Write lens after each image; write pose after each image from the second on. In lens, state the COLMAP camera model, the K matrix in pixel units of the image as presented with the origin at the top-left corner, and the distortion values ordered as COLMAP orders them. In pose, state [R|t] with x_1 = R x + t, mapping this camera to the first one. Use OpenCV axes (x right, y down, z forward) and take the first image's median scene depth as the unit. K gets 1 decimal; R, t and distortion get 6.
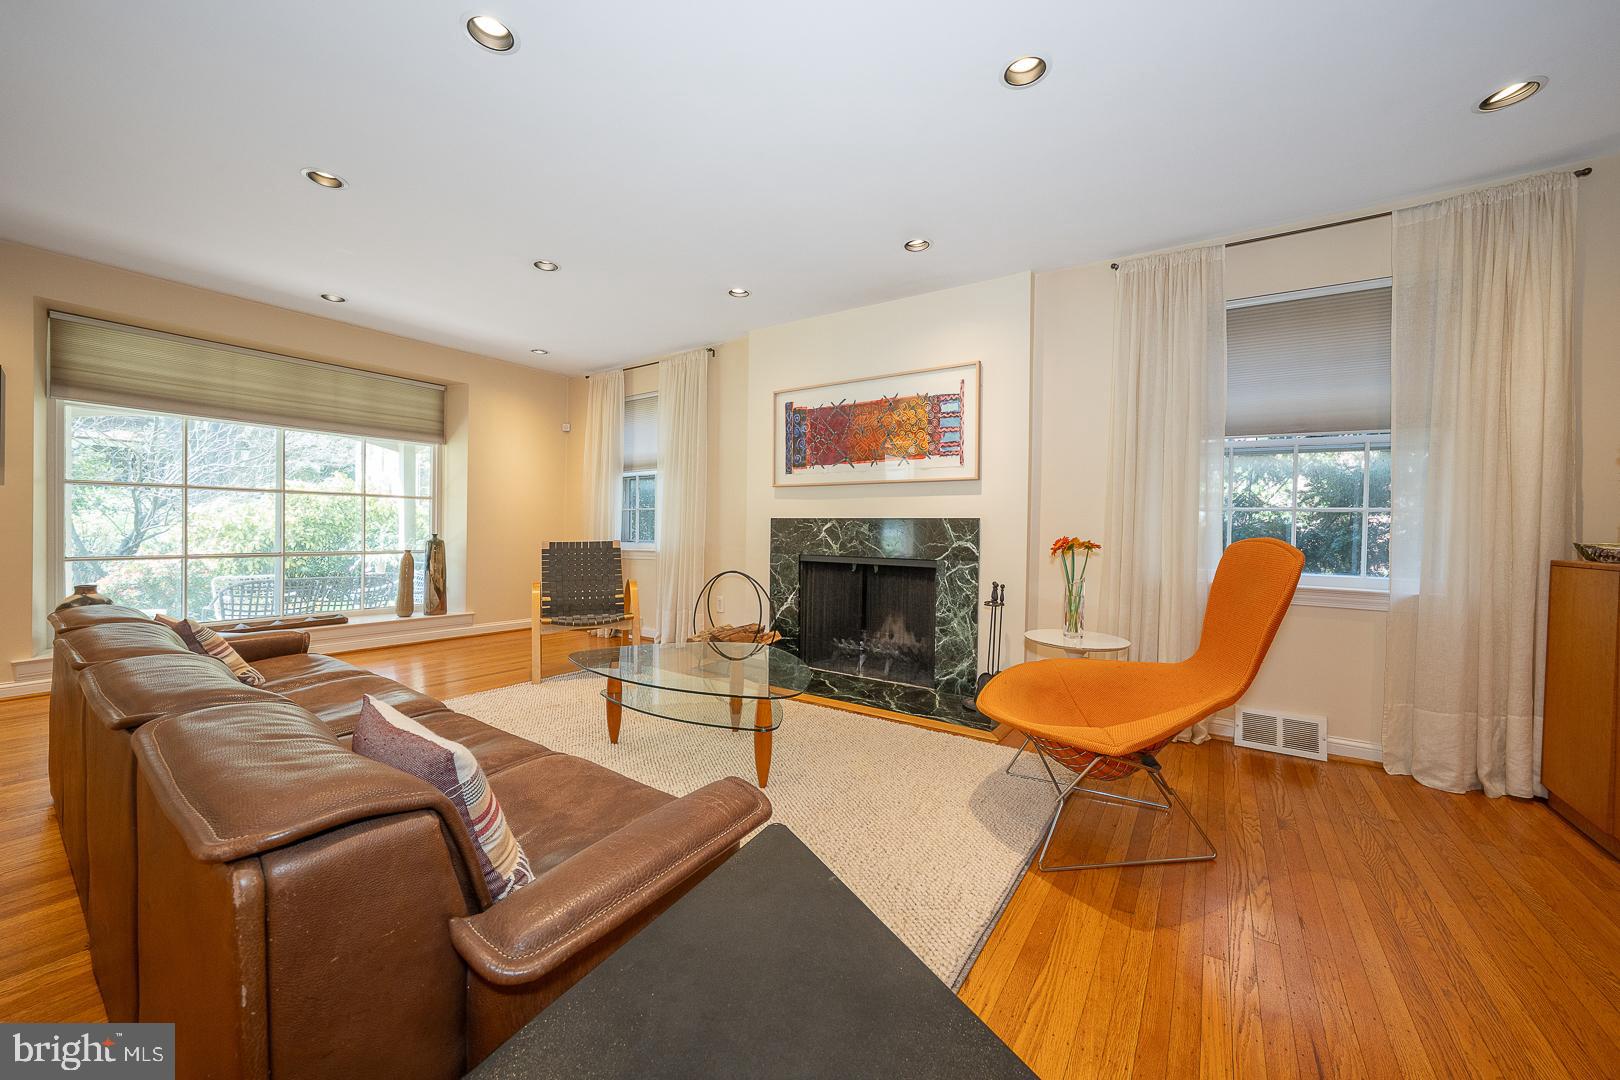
lens RADIAL K [[594.1, 0, 811.9], [0, 594.1, 536.4], [0, 0, 1]] dist [-0.016389, 0.002401]
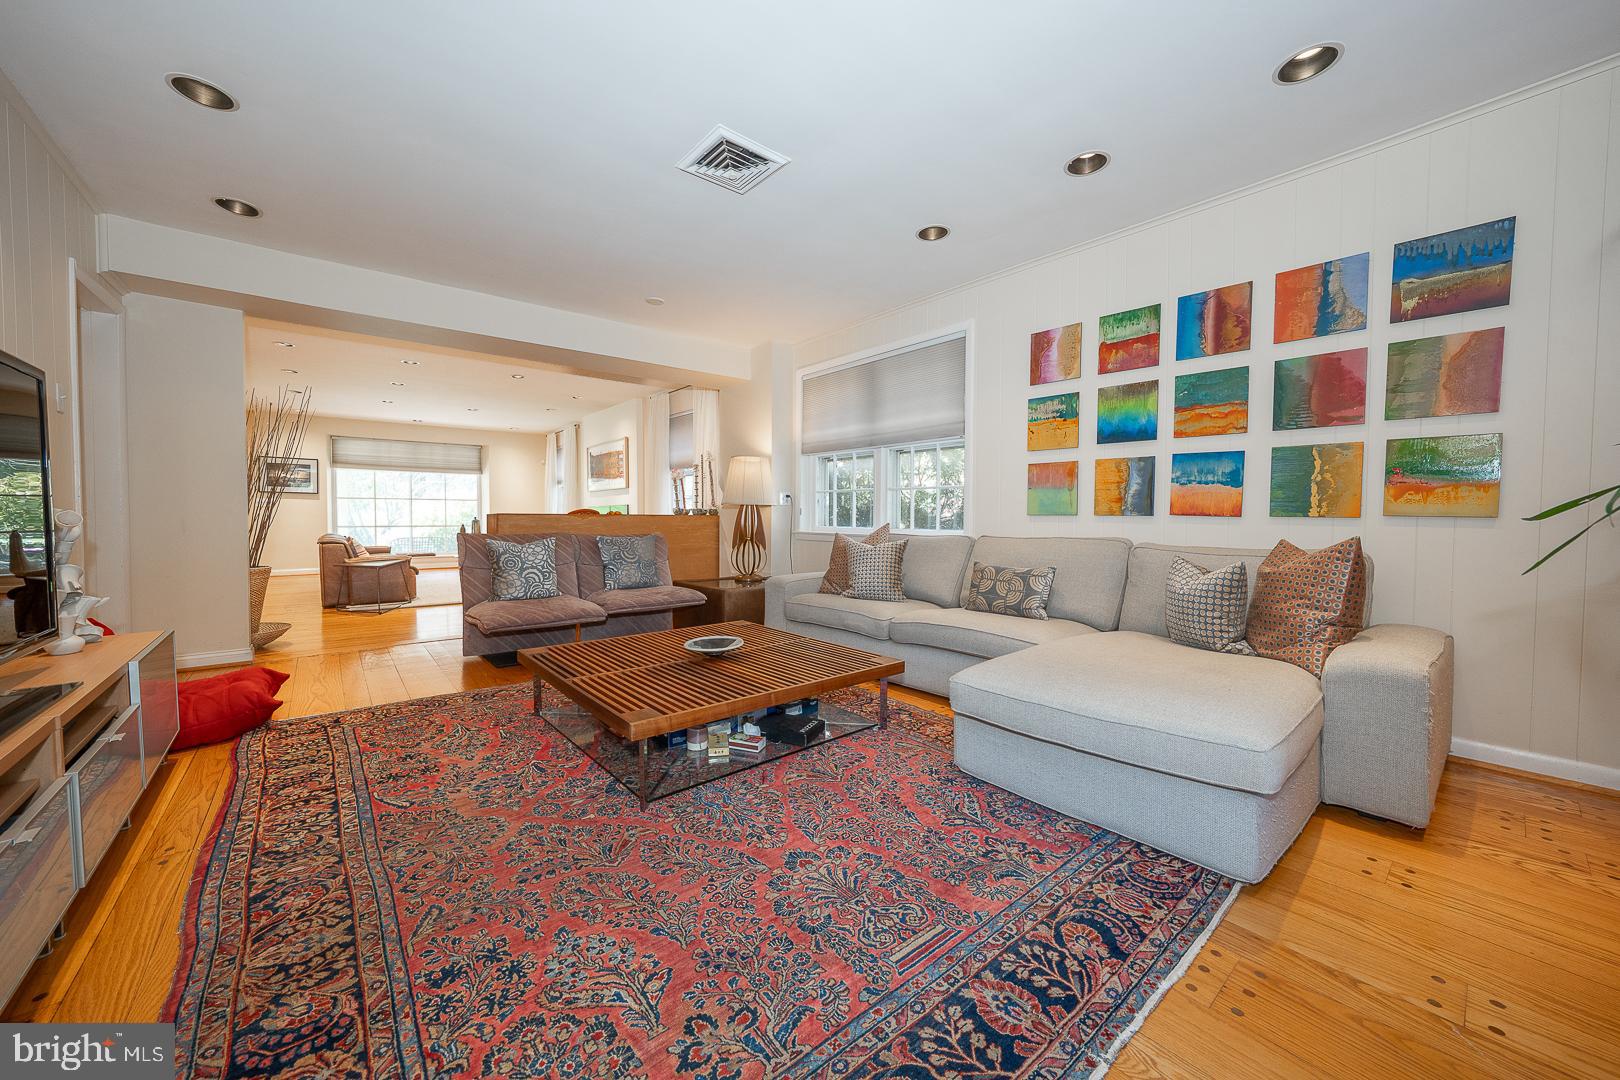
lens RADIAL K [[594.1, 0, 817.0], [0, 594.1, 529.1], [0, 0, 1]] dist [-0.016389, 0.002401]
pose [[0.966965, -0.011448, -0.254651, 1.233396], [0.010845, 0.999934, -0.003769, 0.071742], [0.254677, 0.000883, 0.967026, -0.846922]]
